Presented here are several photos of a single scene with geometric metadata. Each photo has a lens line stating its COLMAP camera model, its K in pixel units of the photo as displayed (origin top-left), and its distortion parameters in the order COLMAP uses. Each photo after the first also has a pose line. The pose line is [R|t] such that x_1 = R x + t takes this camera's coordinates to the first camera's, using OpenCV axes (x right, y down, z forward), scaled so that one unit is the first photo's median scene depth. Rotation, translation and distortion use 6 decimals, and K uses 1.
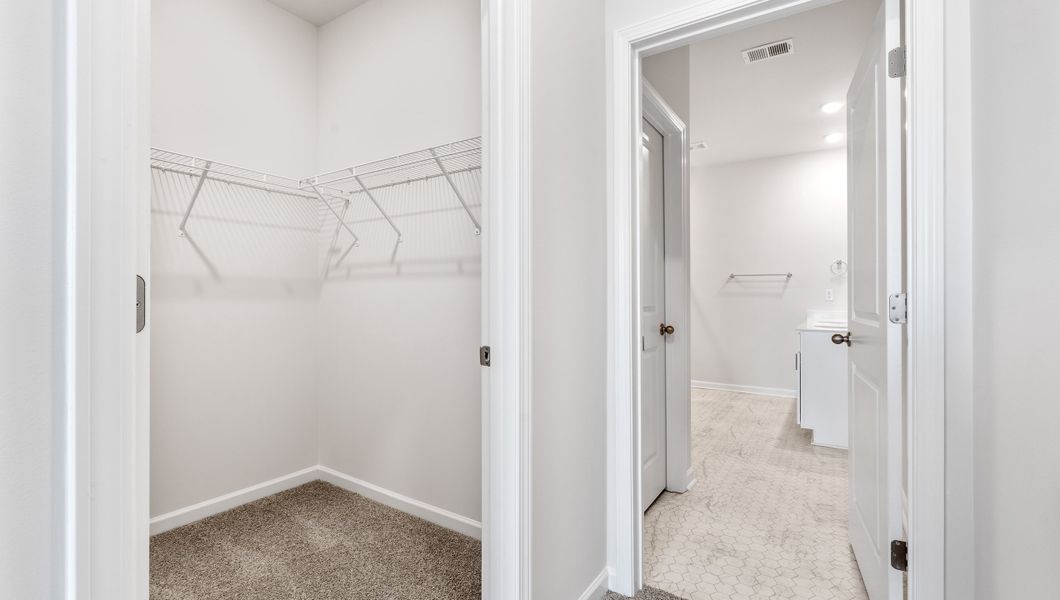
lens RADIAL K [[460.7, 0, 529.7], [0, 460.7, 300.0], [0, 0, 1]] dist [-0.002405, 0.000091]
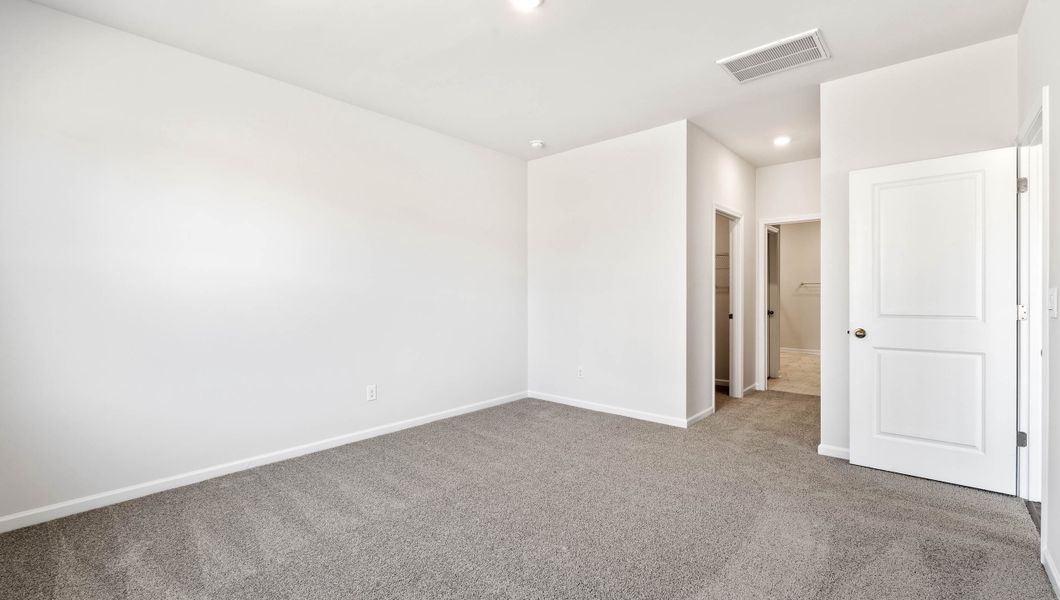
lens RADIAL K [[460.7, 0, 530.0], [0, 460.7, 300.7], [0, 0, 1]] dist [-0.002405, 0.000091]
pose [[0.991216, 0.000132, -0.132250, -0.632230], [0.001976, 0.999873, 0.015809, -0.040096], [0.132235, -0.015931, 0.991090, -1.564499]]
